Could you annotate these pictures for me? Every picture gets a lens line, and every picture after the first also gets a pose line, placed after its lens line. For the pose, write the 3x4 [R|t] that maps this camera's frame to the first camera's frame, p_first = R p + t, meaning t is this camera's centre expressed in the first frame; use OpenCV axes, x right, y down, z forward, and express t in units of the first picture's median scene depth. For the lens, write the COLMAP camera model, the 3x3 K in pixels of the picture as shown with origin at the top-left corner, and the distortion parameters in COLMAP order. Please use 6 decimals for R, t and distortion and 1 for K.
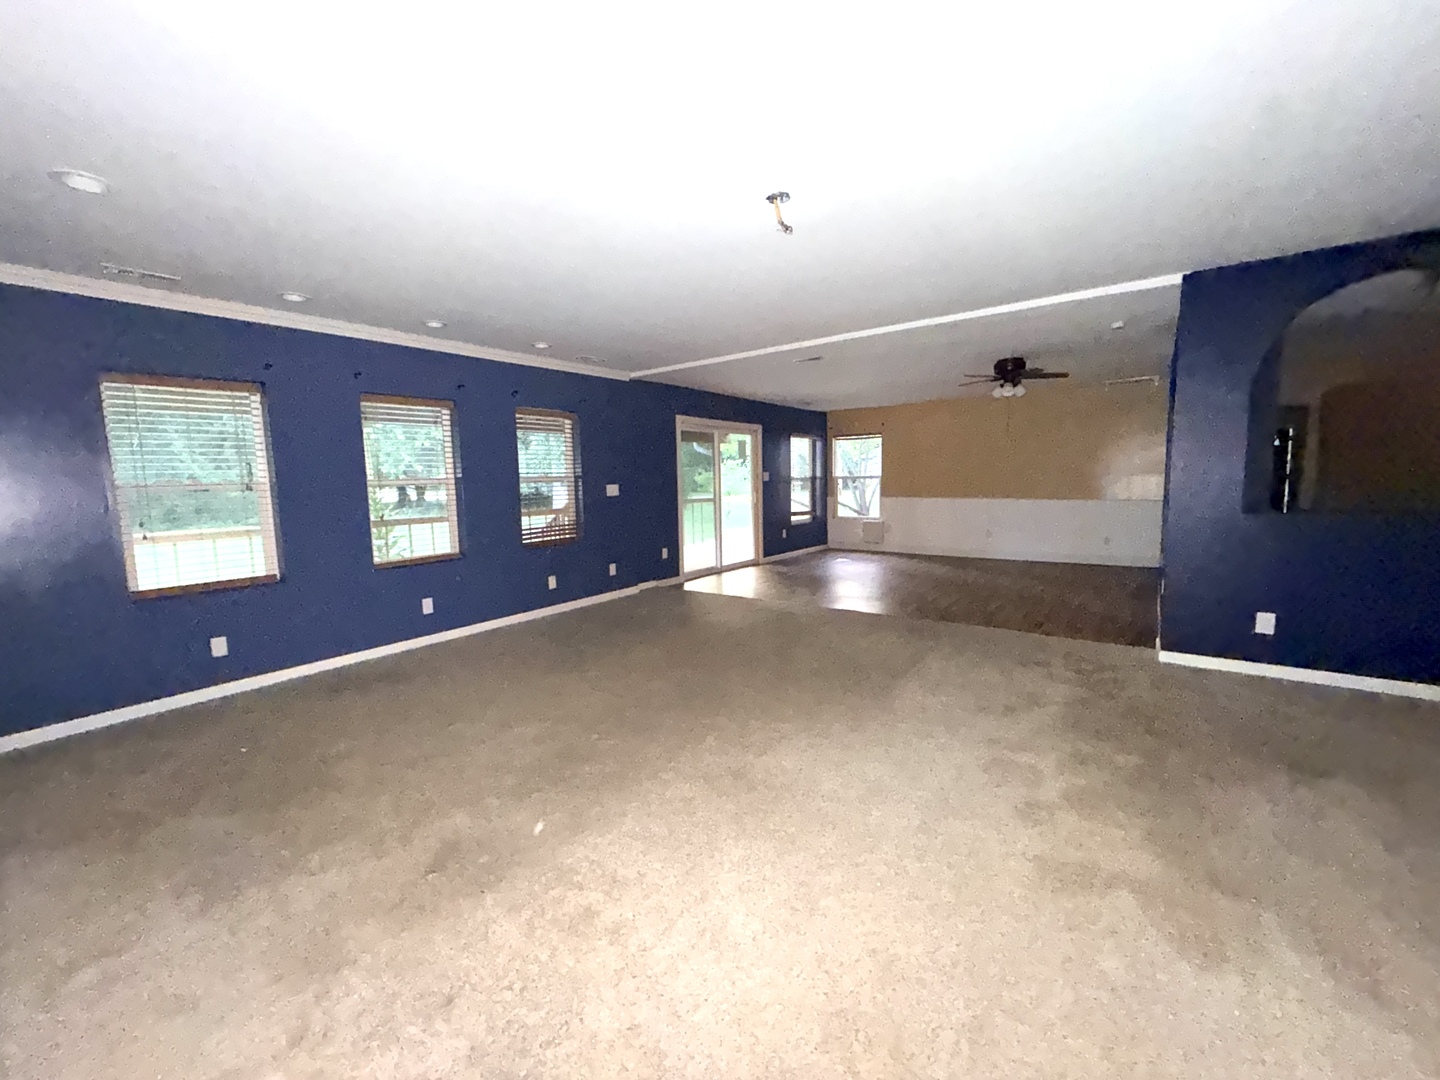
lens RADIAL K [[576.4, 0, 723.8], [0, 576.4, 539.3], [0, 0, 1]] dist [0.002526, 0.000090]
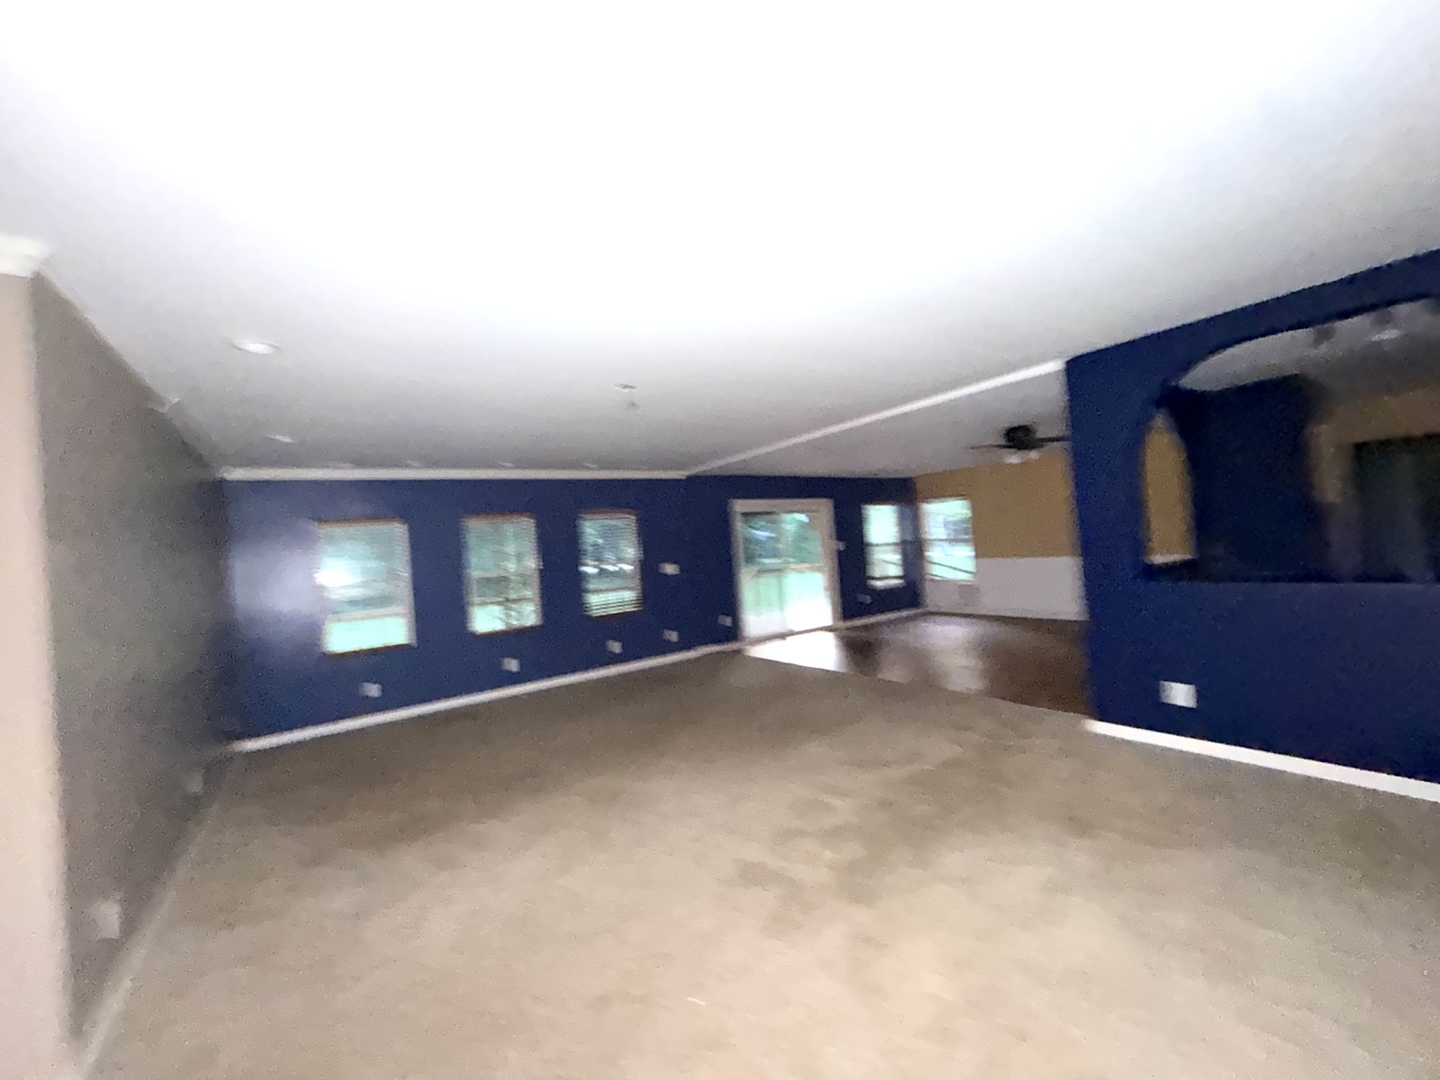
lens RADIAL K [[576.4, 0, 714.4], [0, 576.4, 539.3], [0, 0, 1]] dist [0.002526, 0.000090]
pose [[0.944965, -0.057192, -0.322133, 0.273580], [0.022997, 0.993778, -0.108977, -0.013879], [0.326361, 0.095572, 0.940401, -0.101287]]
